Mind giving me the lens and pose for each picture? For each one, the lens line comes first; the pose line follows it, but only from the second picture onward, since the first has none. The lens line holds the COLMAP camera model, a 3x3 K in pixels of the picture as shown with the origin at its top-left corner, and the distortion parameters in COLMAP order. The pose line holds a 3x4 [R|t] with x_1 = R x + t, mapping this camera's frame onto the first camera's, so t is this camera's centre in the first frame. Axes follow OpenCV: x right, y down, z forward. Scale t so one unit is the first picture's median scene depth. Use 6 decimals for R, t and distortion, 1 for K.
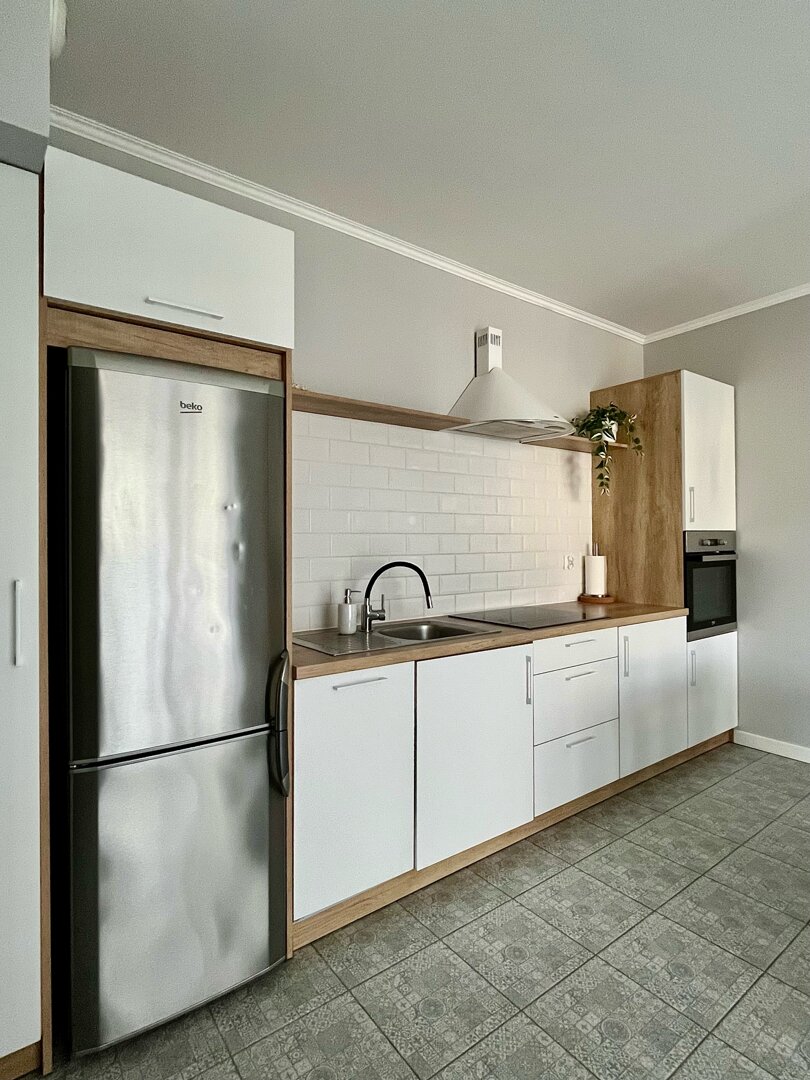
lens RADIAL K [[554.6, 0, 407.1], [0, 554.6, 538.4], [0, 0, 1]] dist [-0.001888, 0.000456]
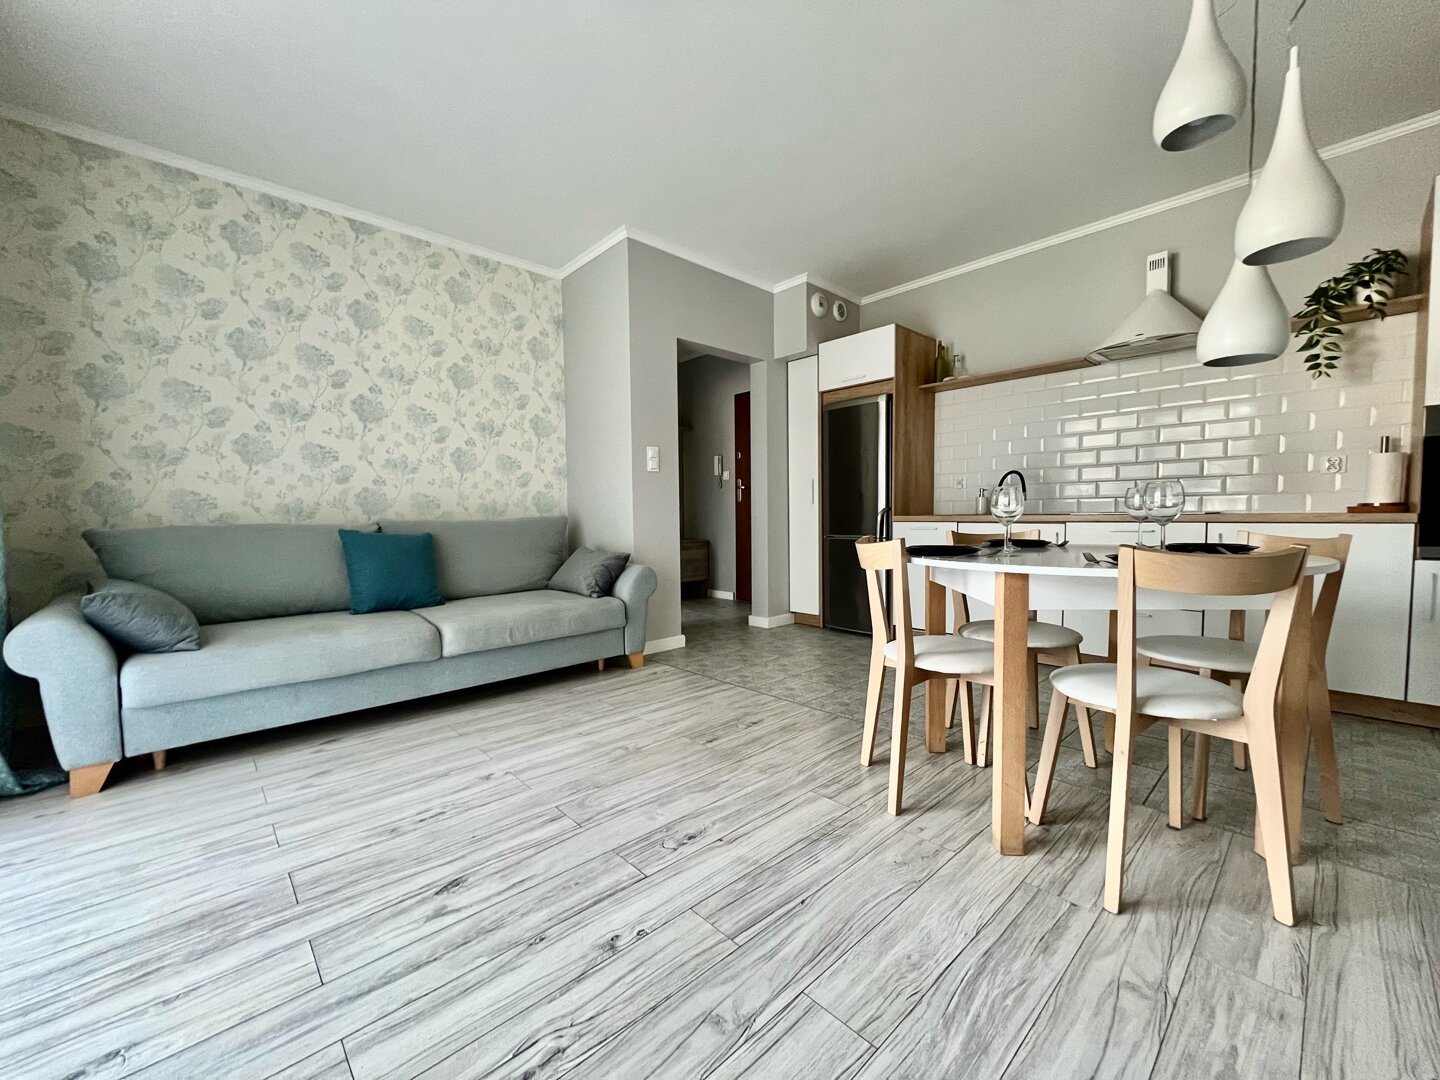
lens RADIAL K [[582.6, 0, 707.8], [0, 582.6, 538.8], [0, 0, 1]] dist [-0.003874, -0.000105]
pose [[0.096910, 0.049004, -0.994086, 1.140226], [0.018157, 0.998534, 0.050993, 0.099874], [0.995128, -0.022992, 0.095878, -0.002262]]
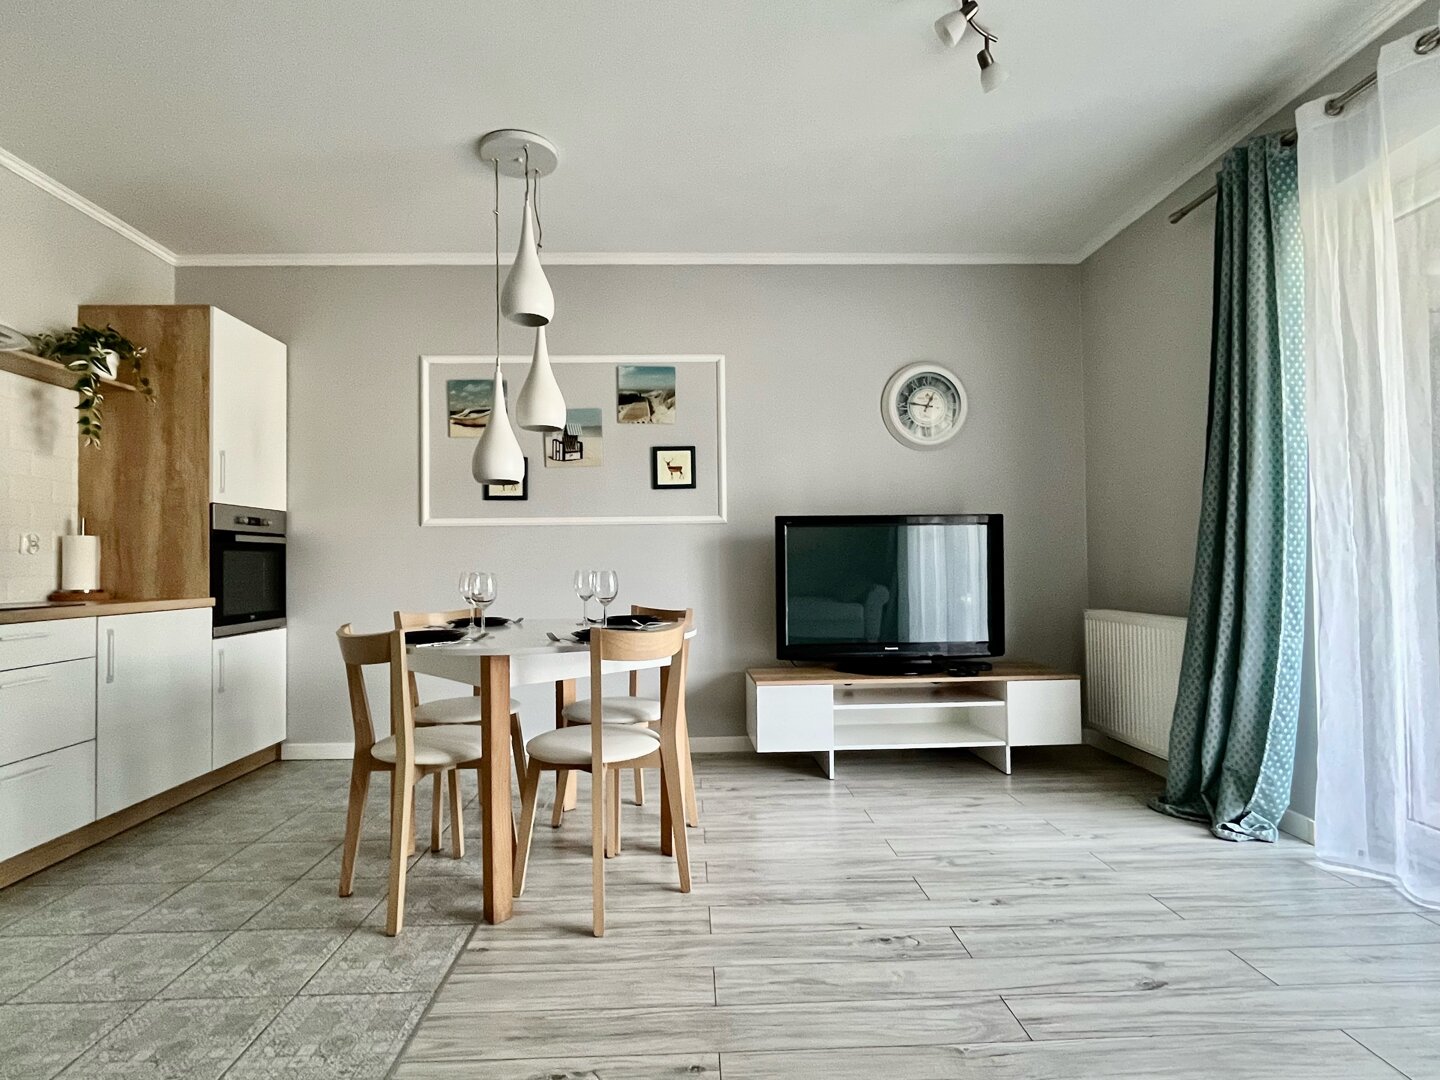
lens RADIAL K [[739.5, 0, 707.5], [0, 739.5, 549.5], [0, 0, 1]] dist [-0.001888, 0.000456]
pose [[0.571998, 0.018213, 0.820053, 0.026384], [0.000090, 0.999752, -0.022266, 0.076529], [-0.820255, 0.012810, 0.571854, -0.212490]]
